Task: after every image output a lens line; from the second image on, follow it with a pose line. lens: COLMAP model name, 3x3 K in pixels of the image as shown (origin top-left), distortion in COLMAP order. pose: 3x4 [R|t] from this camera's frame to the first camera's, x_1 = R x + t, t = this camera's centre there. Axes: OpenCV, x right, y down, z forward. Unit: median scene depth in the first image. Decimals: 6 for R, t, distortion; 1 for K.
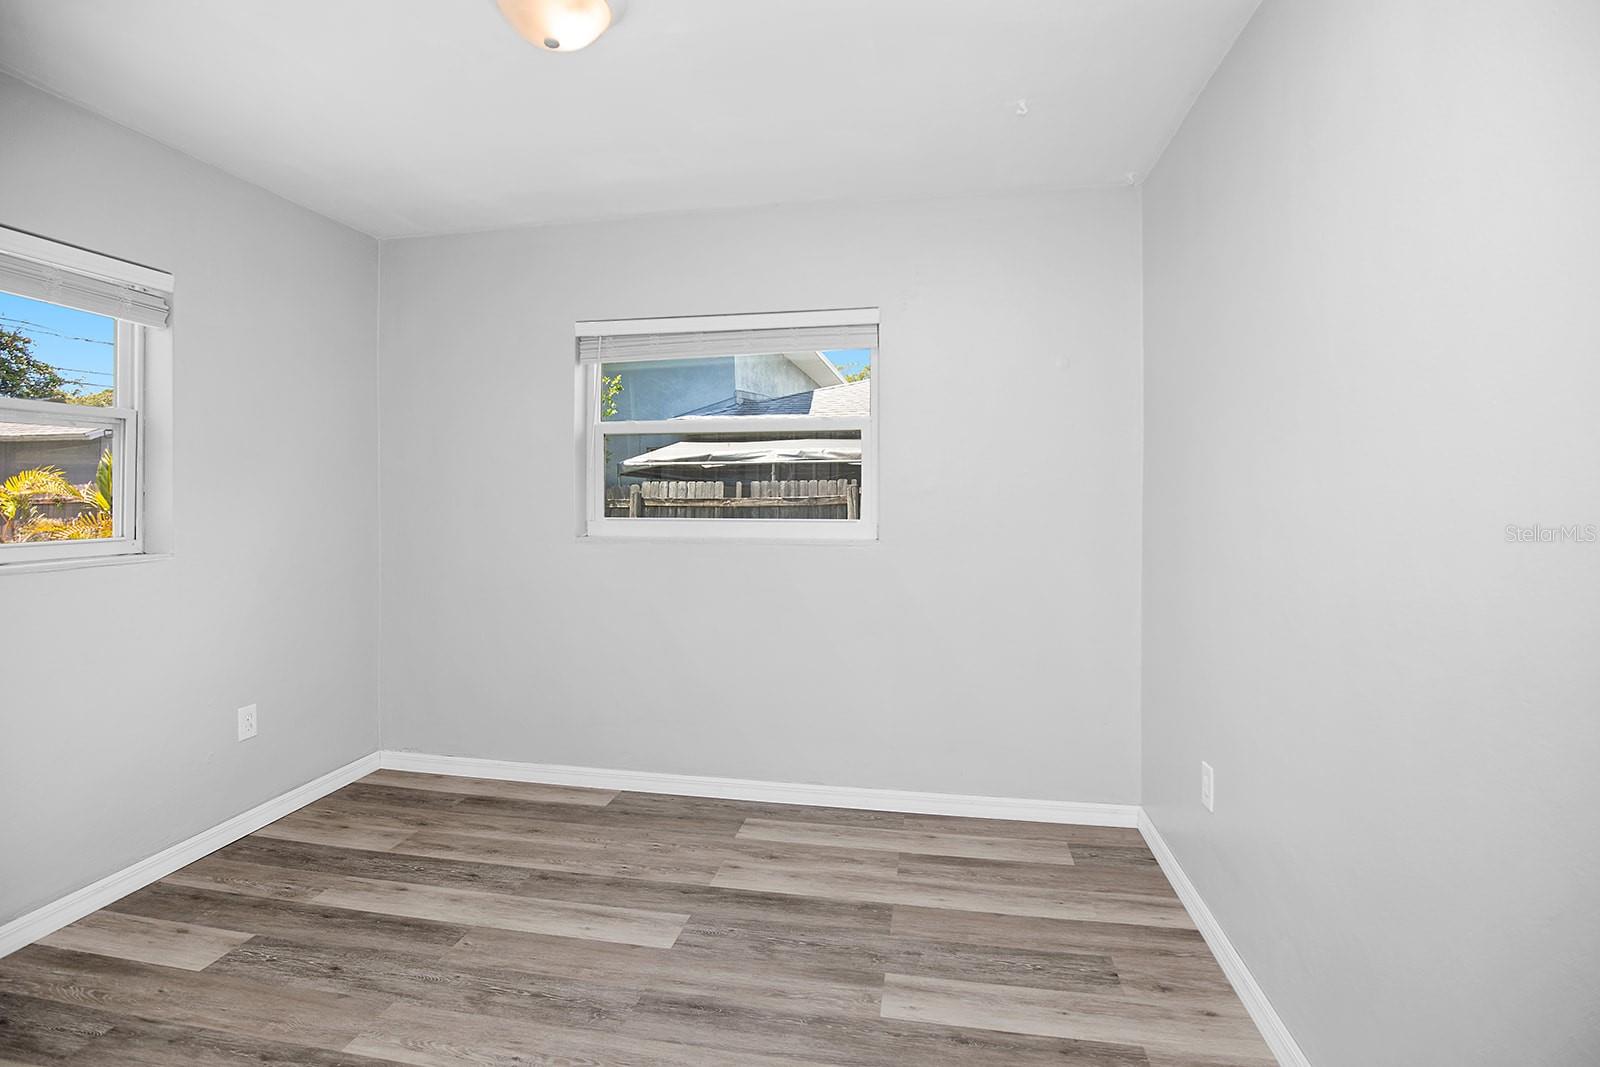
lens RADIAL K [[752.5, 0, 797.2], [0, 752.5, 484.7], [0, 0, 1]] dist [-0.031277, 0.005943]
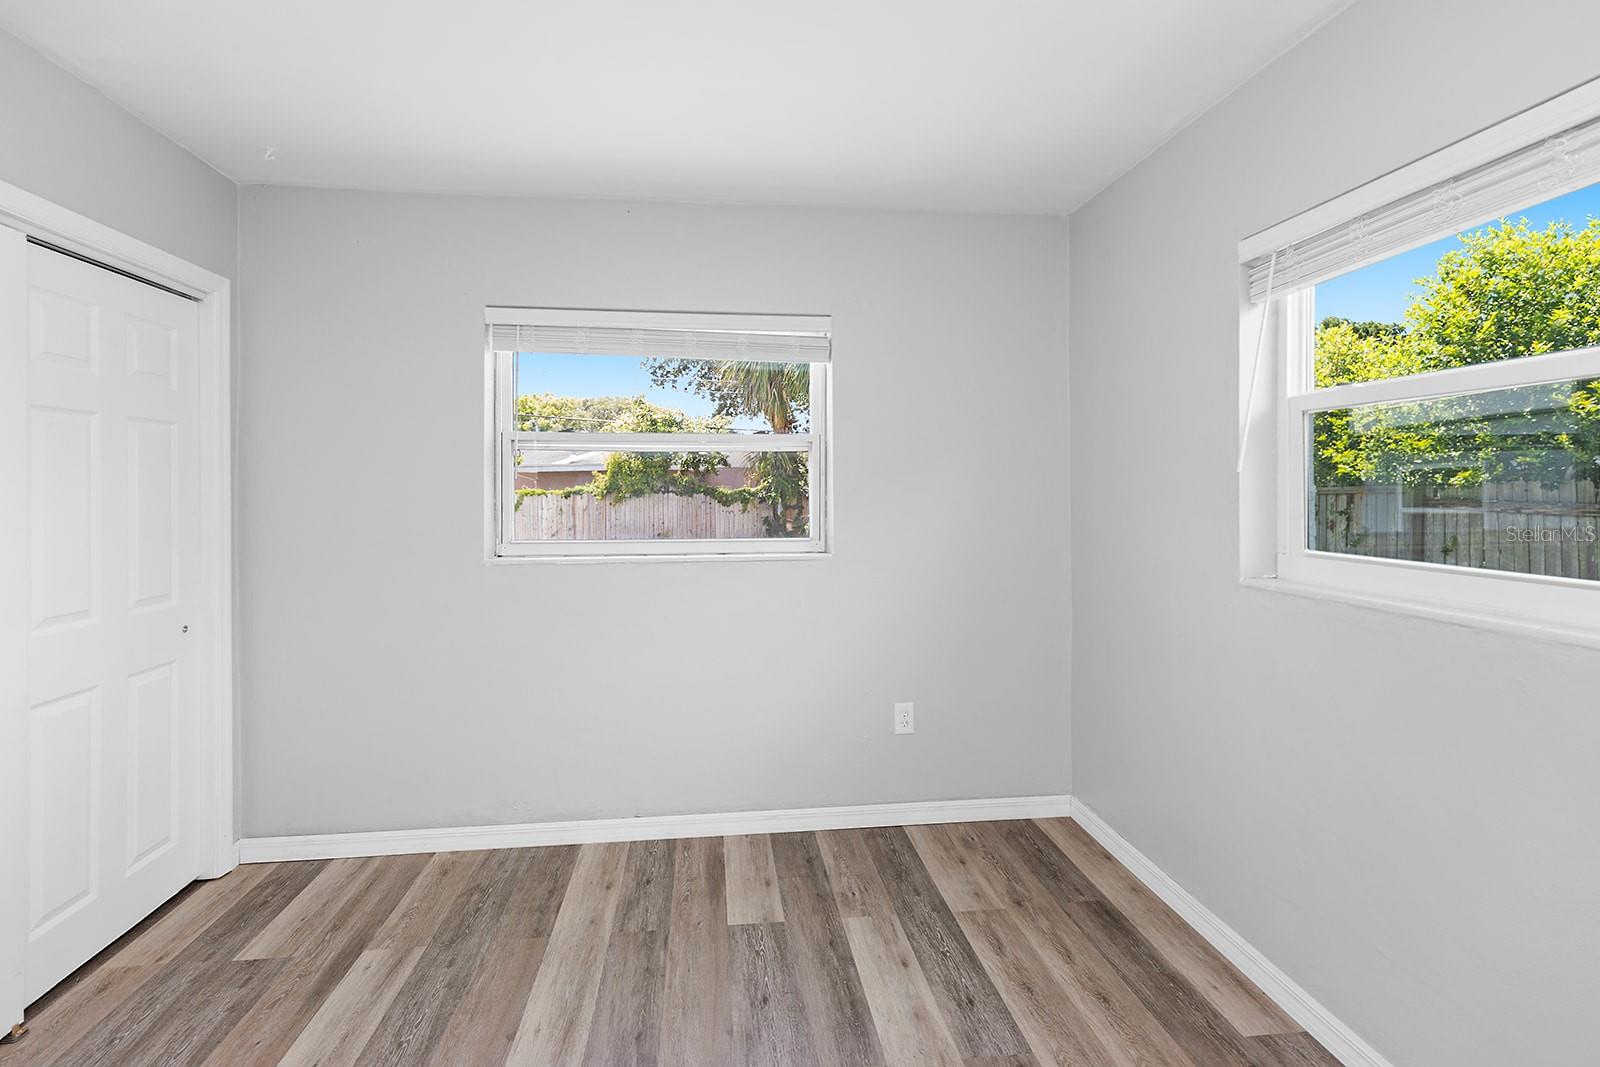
lens RADIAL K [[748.6, 0, 781.2], [0, 748.6, 472.5], [0, 0, 1]] dist [0.013138, -0.001910]
pose [[0.294473, -0.020748, -0.955434, 0.280538], [0.010585, 0.999774, -0.018449, -0.015014], [0.955601, -0.004680, 0.294626, 0.604765]]
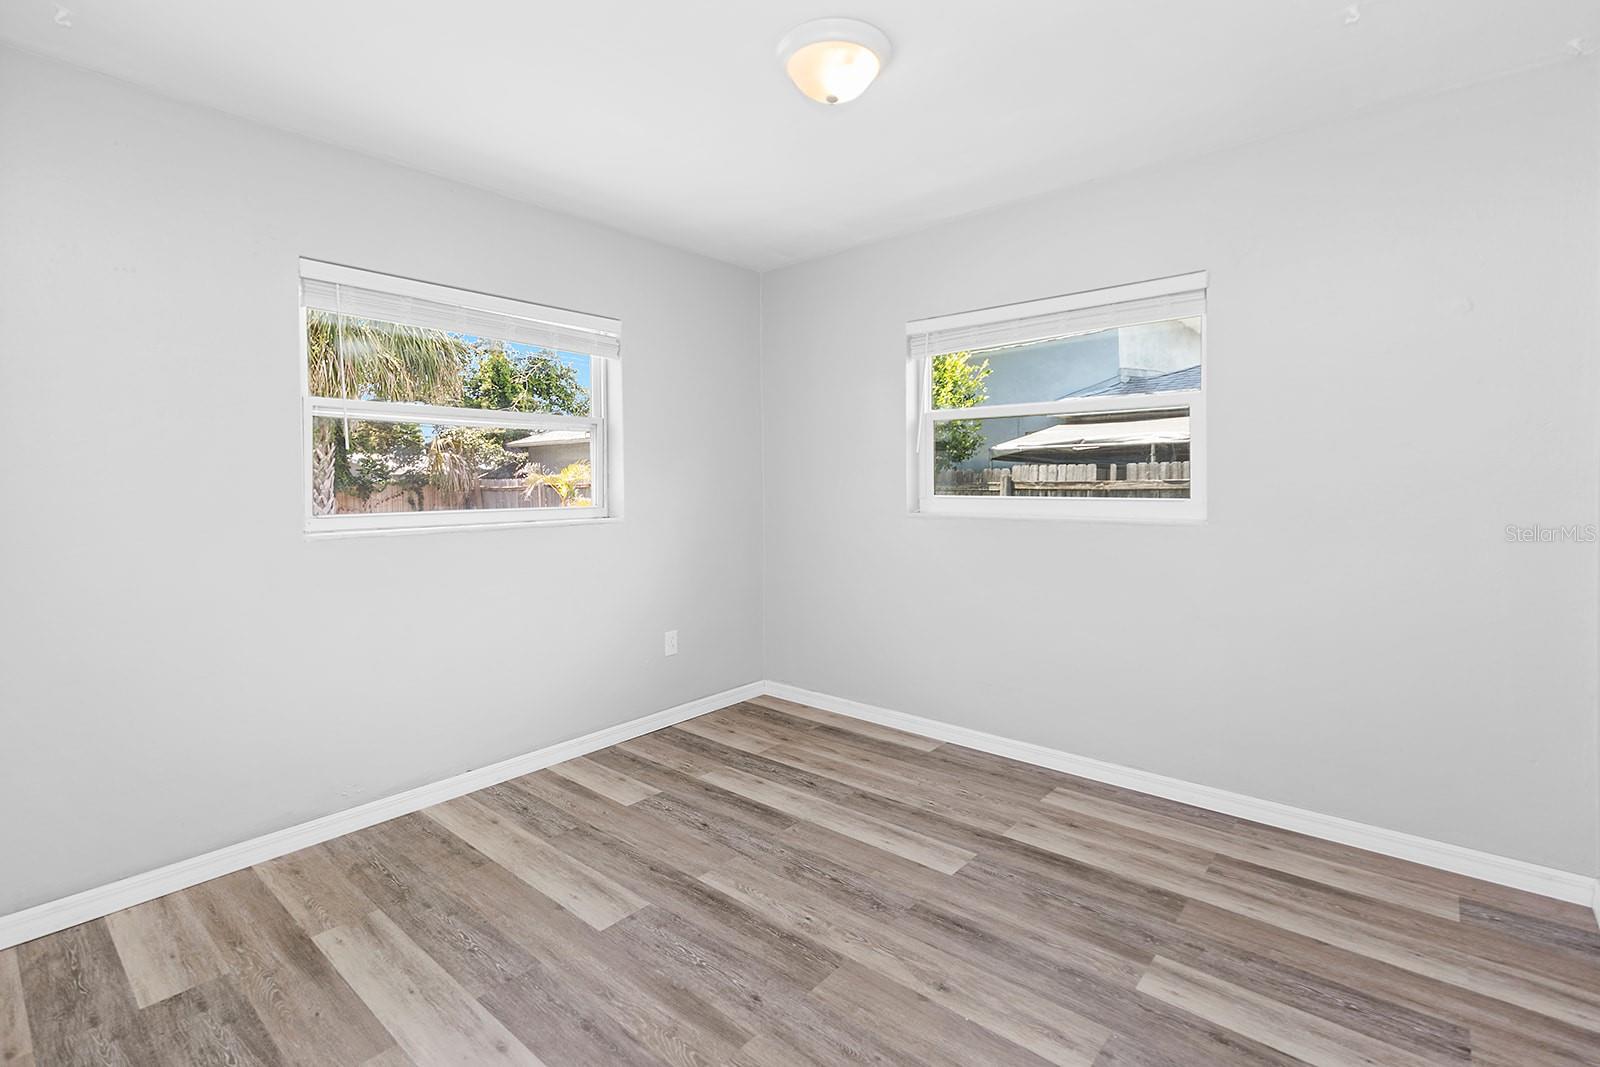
lens RADIAL K [[732.9, 0, 802.1], [0, 732.9, 479.6], [0, 0, 1]] dist [0.012380, -0.001760]
pose [[0.867628, -0.004750, -0.497191, 0.163080], [0.010462, 0.999907, 0.008704, 0.013379], [0.497103, -0.012753, 0.867598, -0.057479]]
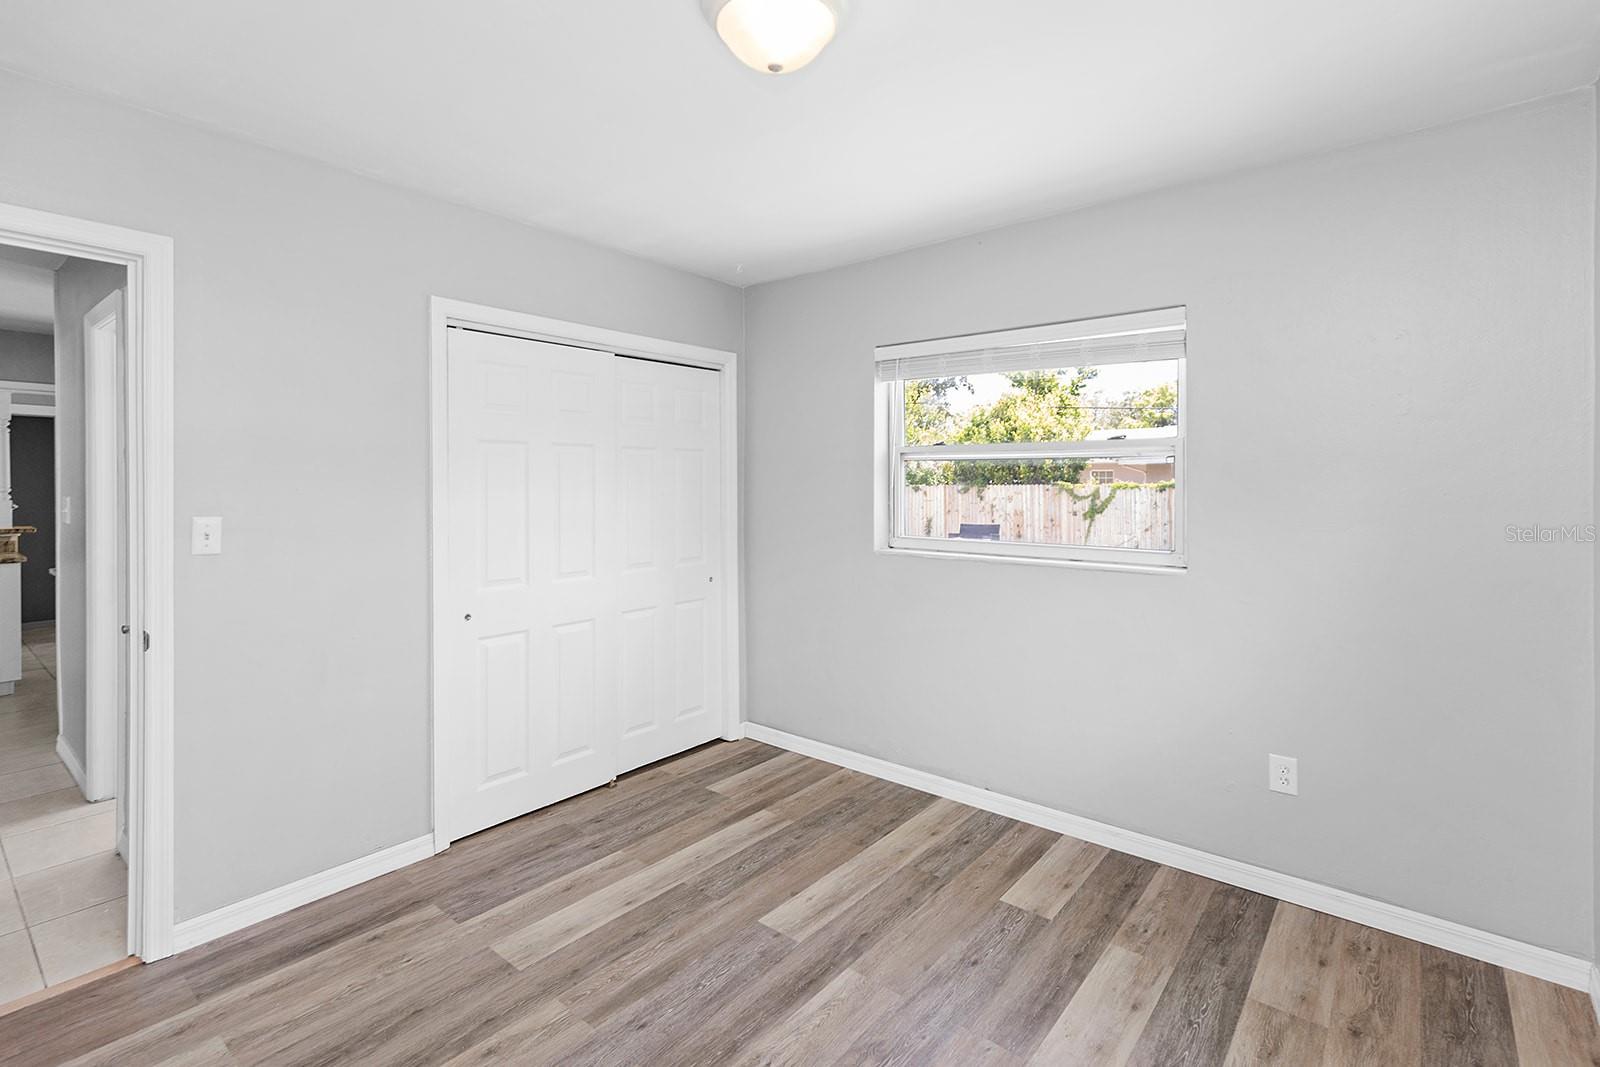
lens RADIAL K [[732.9, 0, 802.1], [0, 732.9, 479.6], [0, 0, 1]] dist [0.012380, -0.001760]
pose [[-0.472325, 0.000314, -0.881424, 0.363282], [0.008575, 0.999954, -0.004239, -0.038113], [0.881383, -0.009560, -0.472306, 1.068574]]
